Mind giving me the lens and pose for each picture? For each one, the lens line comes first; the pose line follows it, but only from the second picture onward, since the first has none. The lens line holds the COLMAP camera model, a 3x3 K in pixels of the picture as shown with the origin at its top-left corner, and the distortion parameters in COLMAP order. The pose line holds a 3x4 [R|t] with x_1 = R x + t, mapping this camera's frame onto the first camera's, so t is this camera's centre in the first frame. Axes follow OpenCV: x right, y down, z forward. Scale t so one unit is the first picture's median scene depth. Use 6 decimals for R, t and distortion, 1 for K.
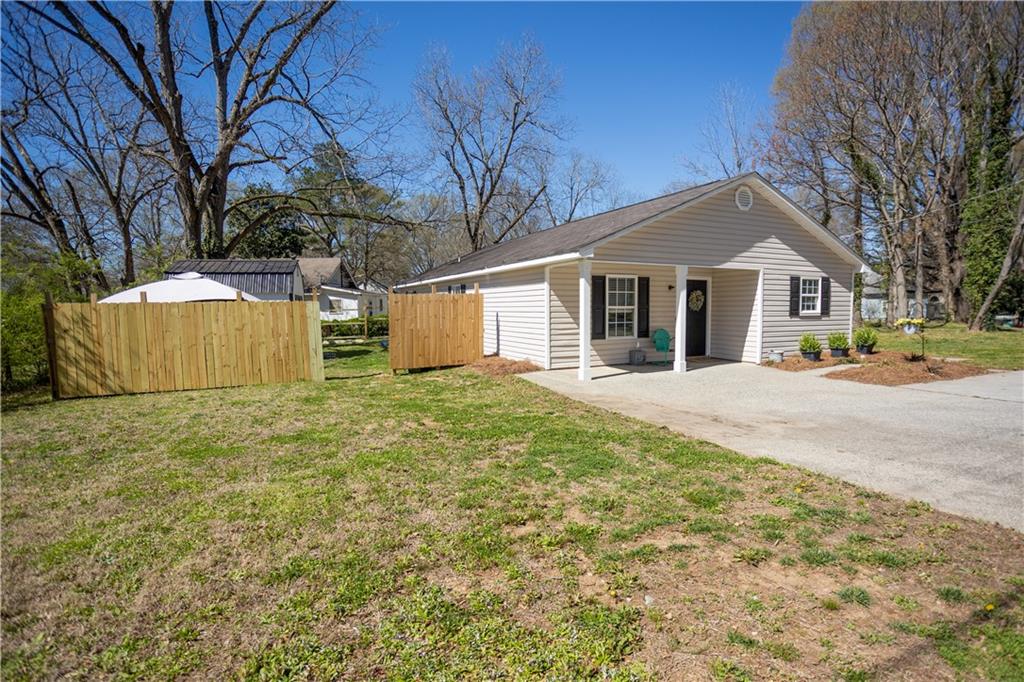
lens RADIAL K [[497.7, 0, 515.2], [0, 497.7, 348.0], [0, 0, 1]] dist [-0.048563, 0.027264]
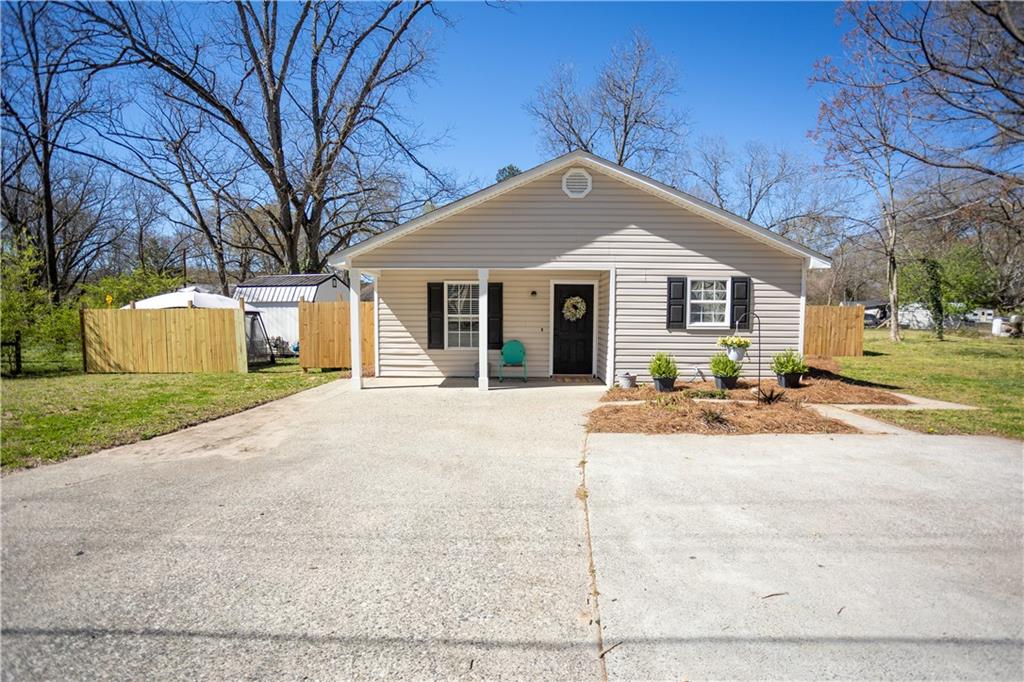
lens RADIAL K [[478.1, 0, 509.2], [0, 478.1, 345.2], [0, 0, 1]] dist [-0.052091, 0.017278]
pose [[0.892044, 0.038413, -0.450313, 0.680580], [-0.046127, 0.998917, -0.006164, -0.025153], [0.449588, 0.026271, 0.892849, 0.238364]]
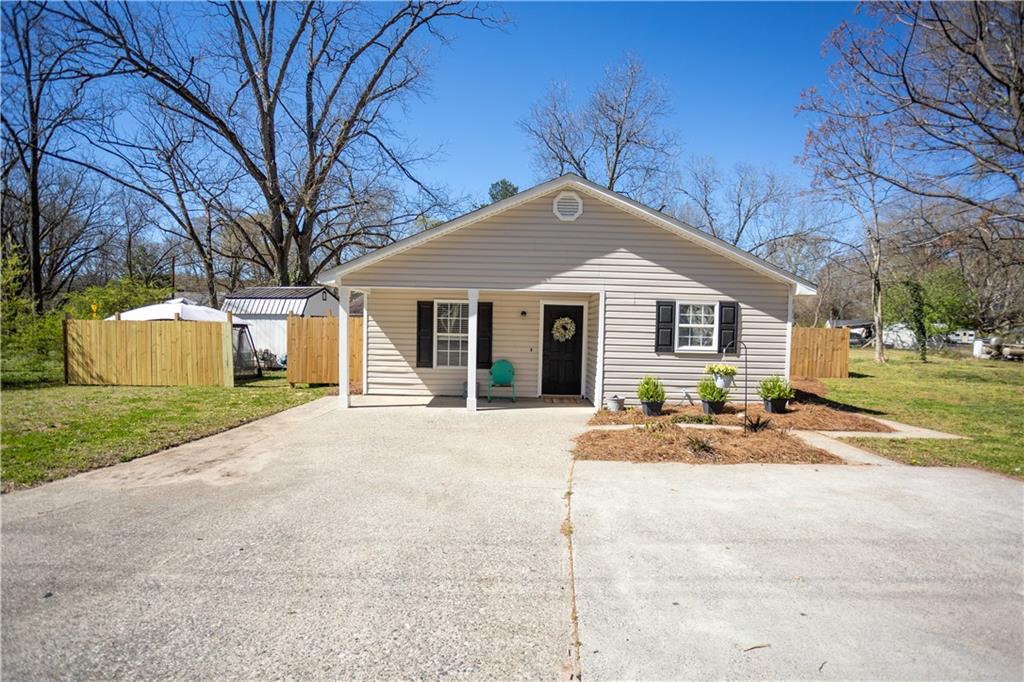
lens RADIAL K [[478.1, 0, 509.2], [0, 478.1, 345.2], [0, 0, 1]] dist [-0.052091, 0.017278]
pose [[0.900293, 0.040889, -0.433361, 0.681707], [-0.061268, 0.997570, -0.033158, -0.038526], [0.430952, 0.056403, 0.900610, 0.239092]]
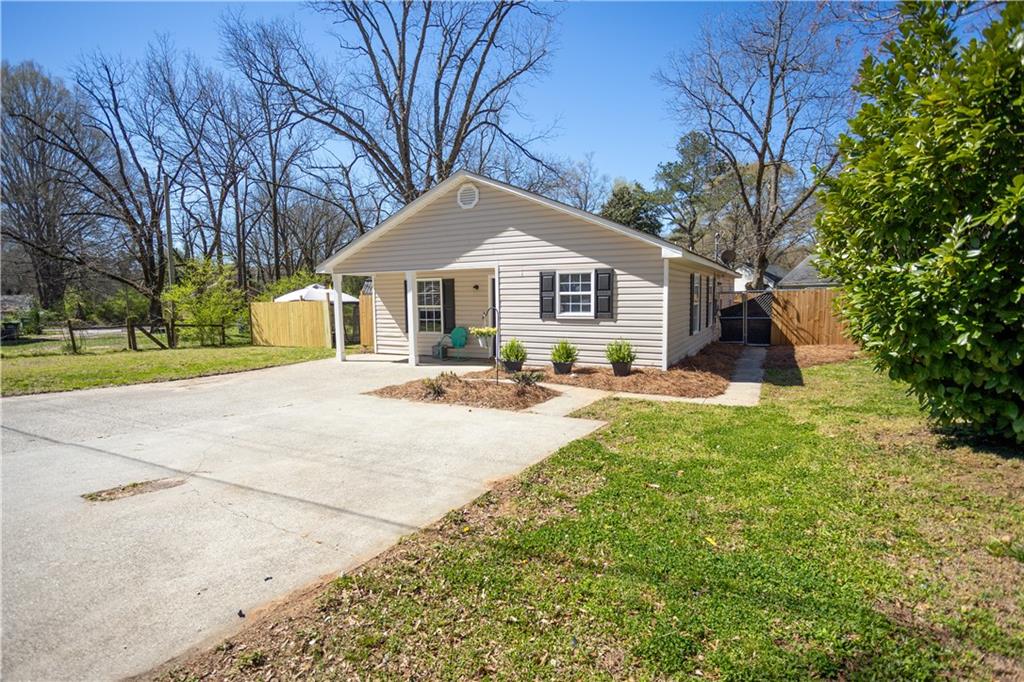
lens RADIAL K [[497.2, 0, 509.7], [0, 497.2, 345.6], [0, 0, 1]] dist [-0.060520, 0.000011]
pose [[0.610156, 0.076543, -0.788575, 1.219796], [-0.054103, 0.997024, 0.054914, -0.063684], [0.790432, 0.009158, 0.612482, 0.438352]]
